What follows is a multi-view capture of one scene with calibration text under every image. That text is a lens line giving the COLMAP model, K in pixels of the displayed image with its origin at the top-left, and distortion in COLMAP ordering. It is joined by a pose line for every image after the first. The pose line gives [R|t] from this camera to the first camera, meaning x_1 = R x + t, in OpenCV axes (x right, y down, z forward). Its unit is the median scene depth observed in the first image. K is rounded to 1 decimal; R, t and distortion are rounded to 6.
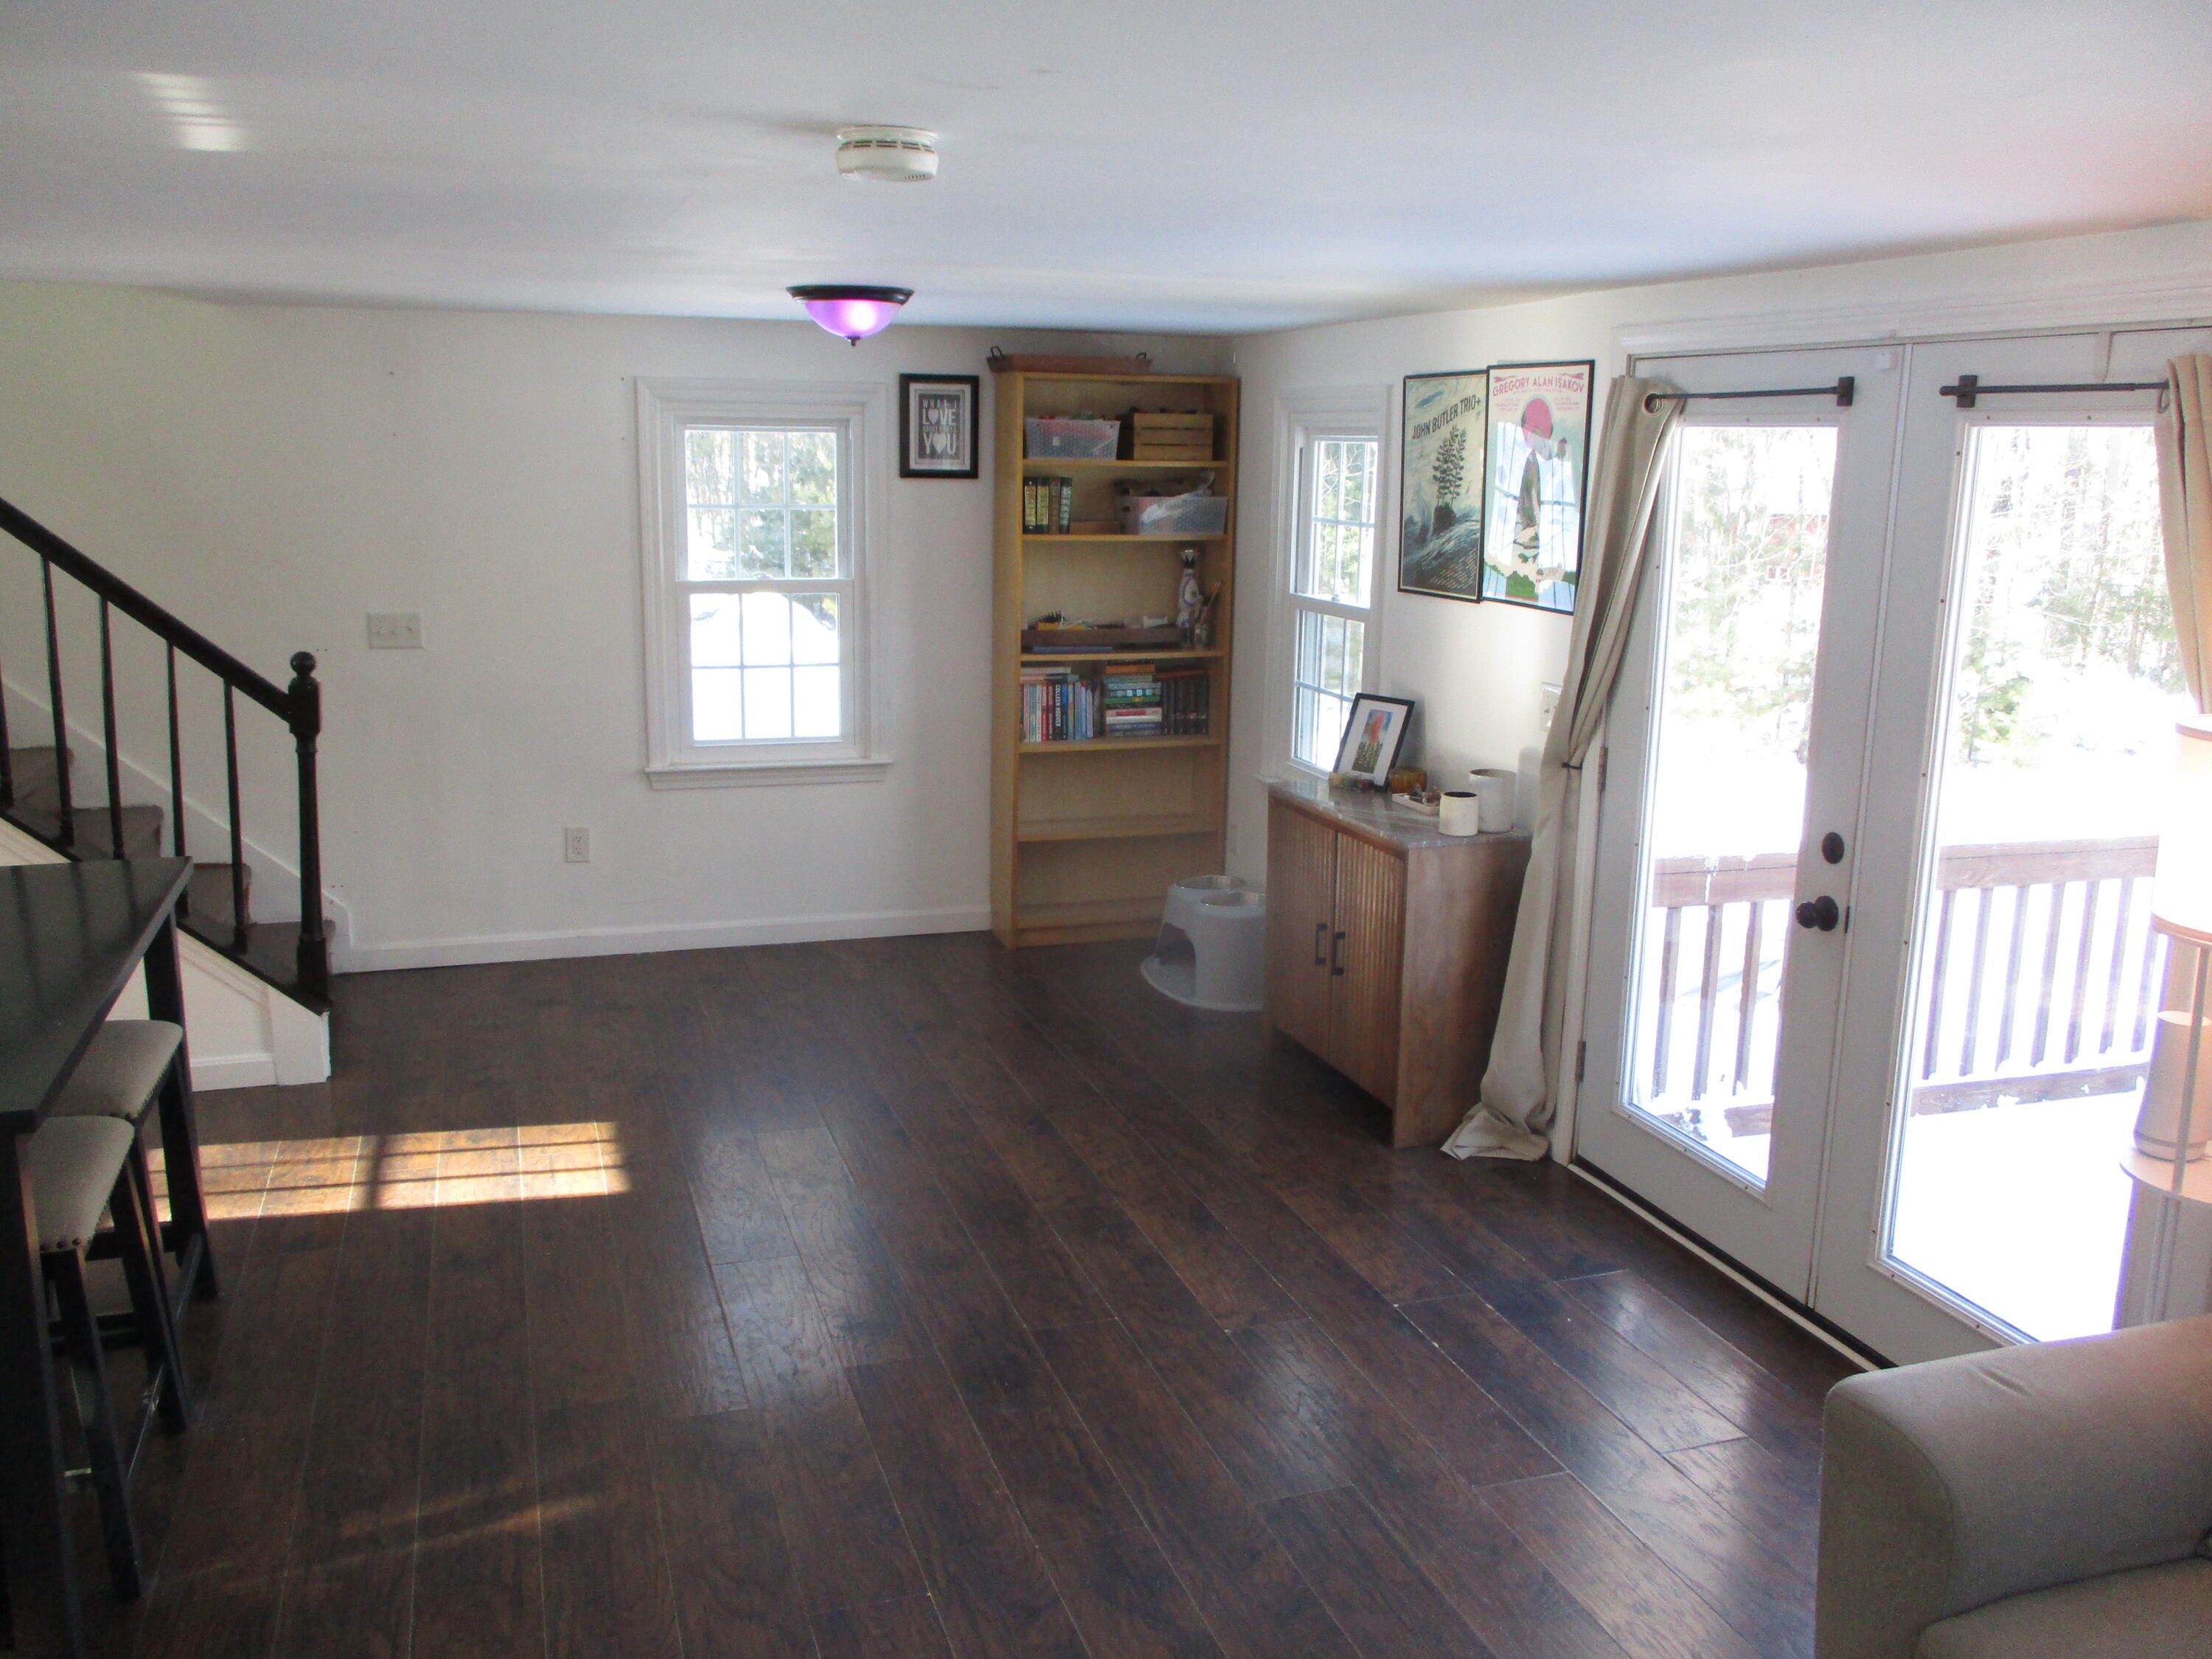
lens RADIAL K [[1849.1, 0, 1108.4], [0, 1849.1, 835.9], [0, 0, 1]] dist [-0.019969, 0.002006]
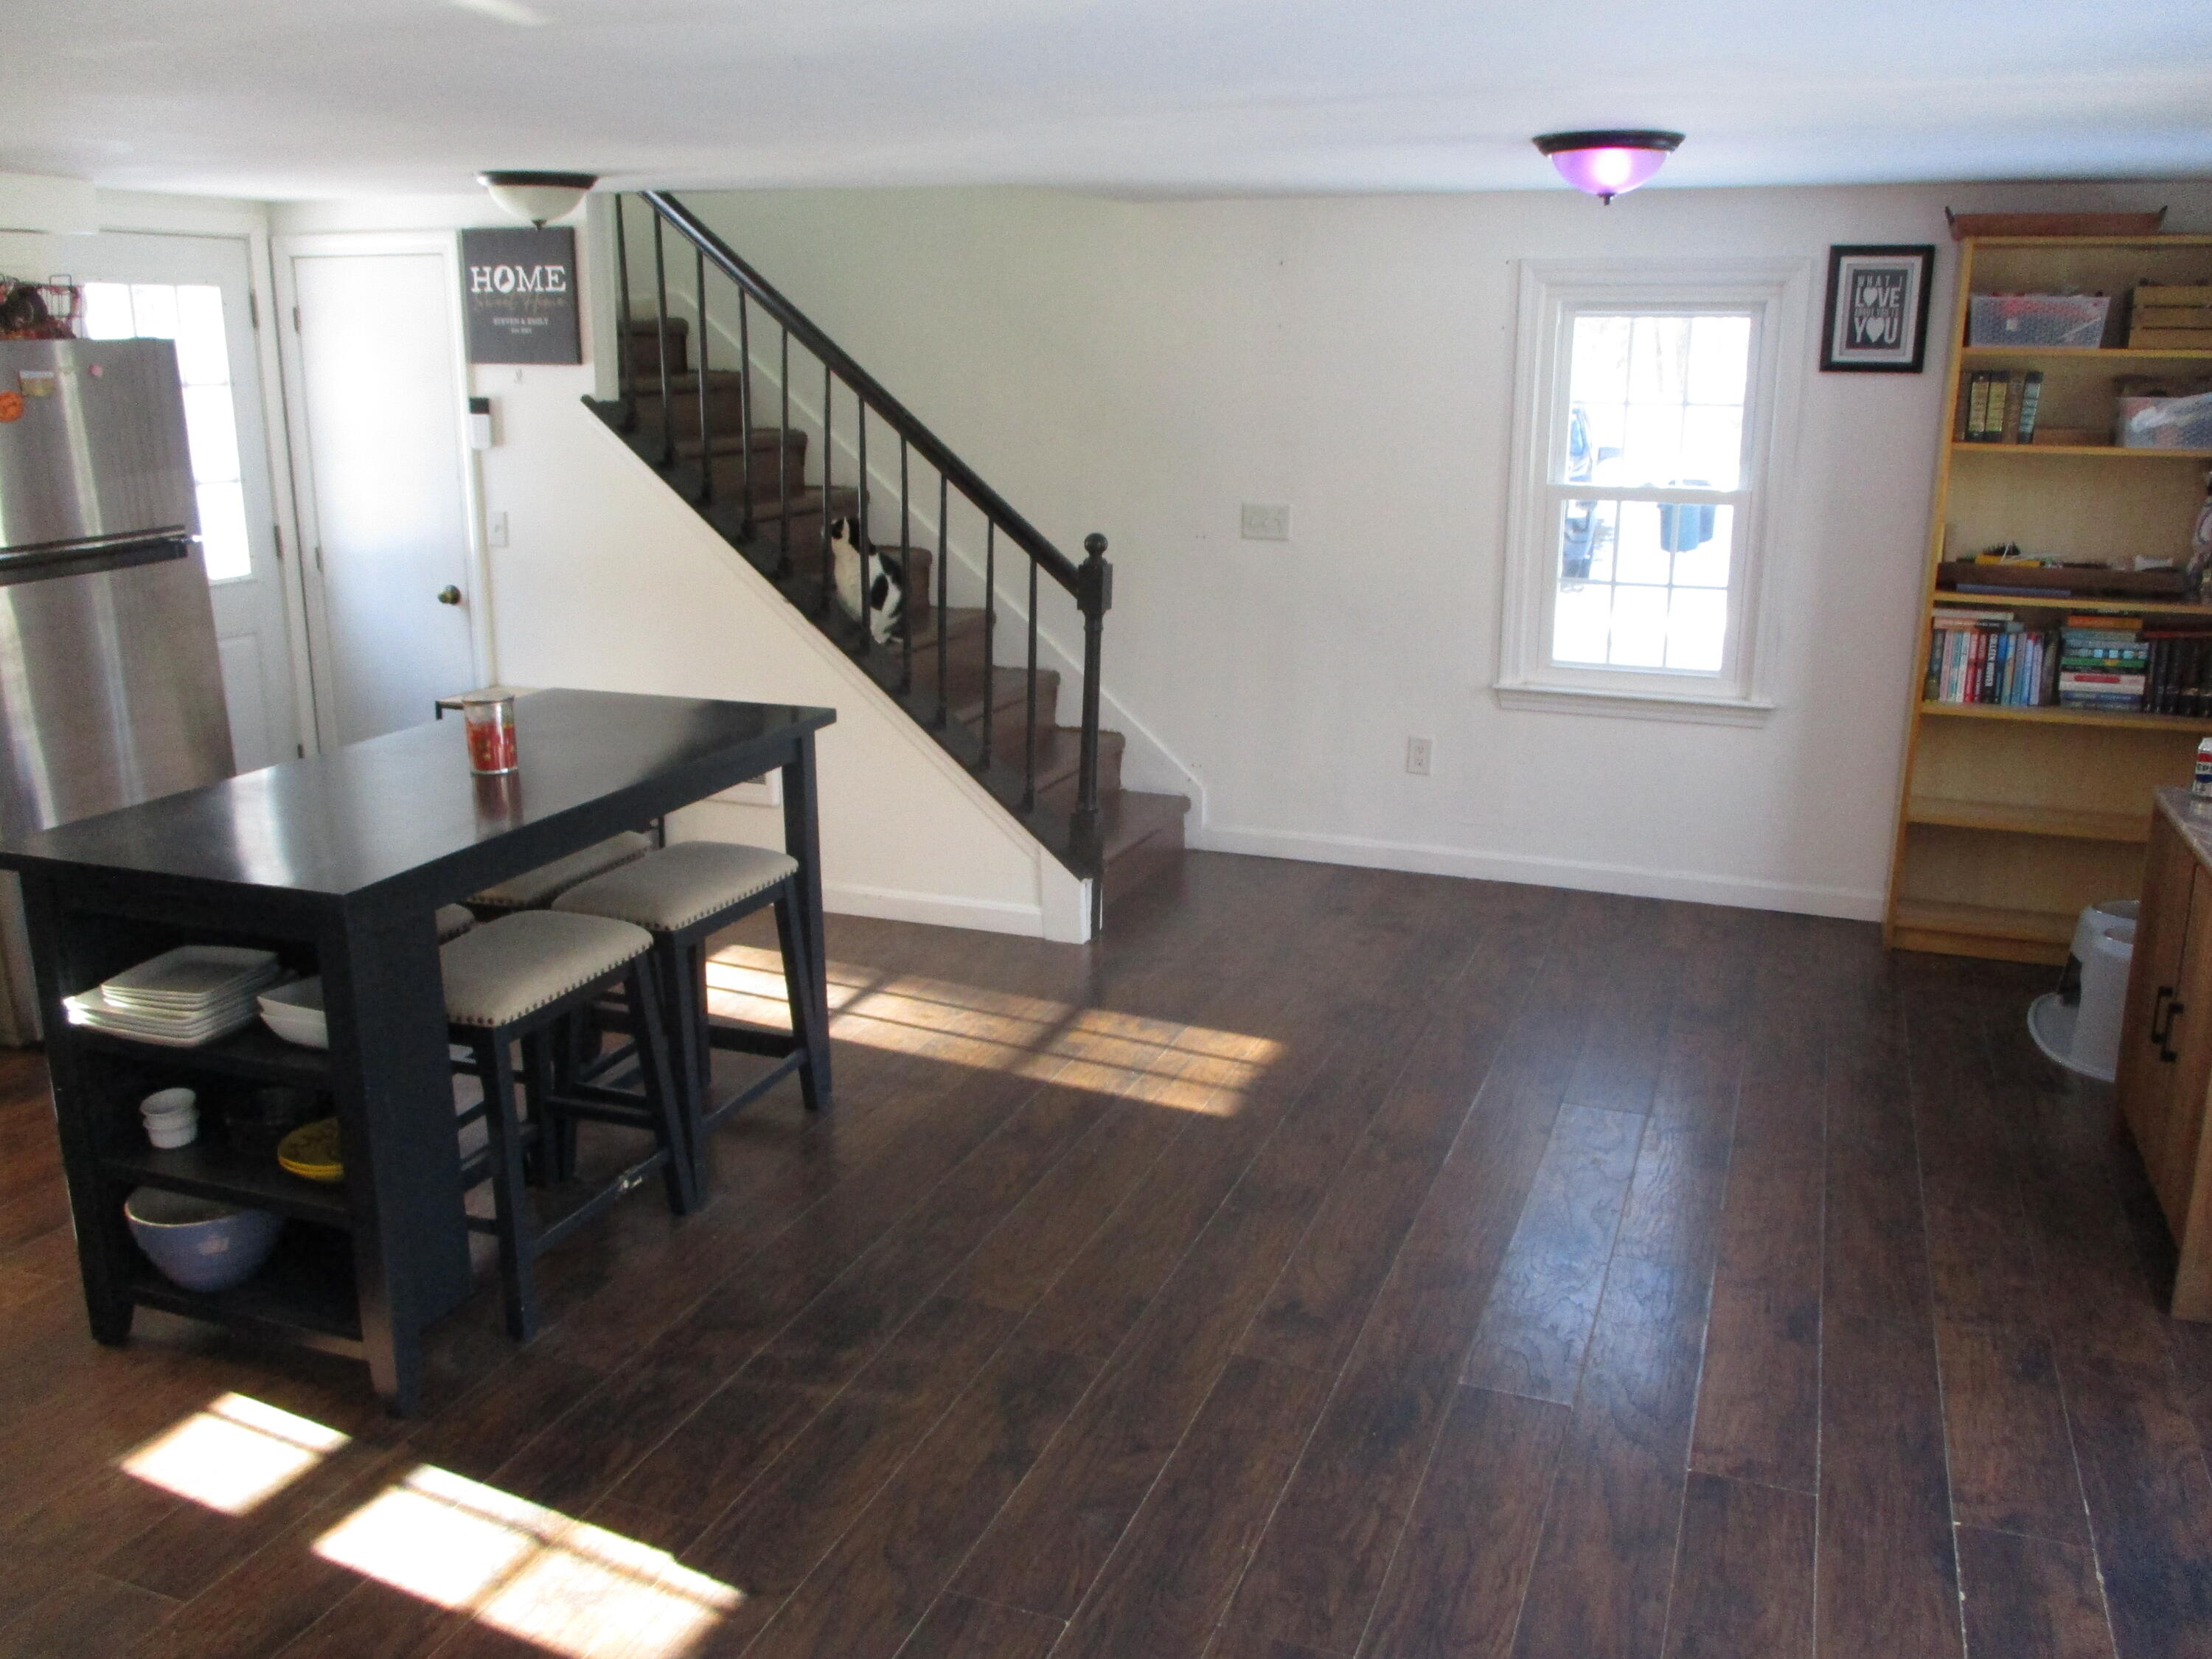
lens RADIAL K [[1849.1, 0, 1116.4], [0, 1849.1, 822.3], [0, 0, 1]] dist [-0.019969, 0.002006]
pose [[0.773500, 0.147725, -0.616340, 0.186047], [-0.125263, 0.988908, 0.079819, -0.017883], [0.621294, 0.015464, 0.783425, 0.148025]]
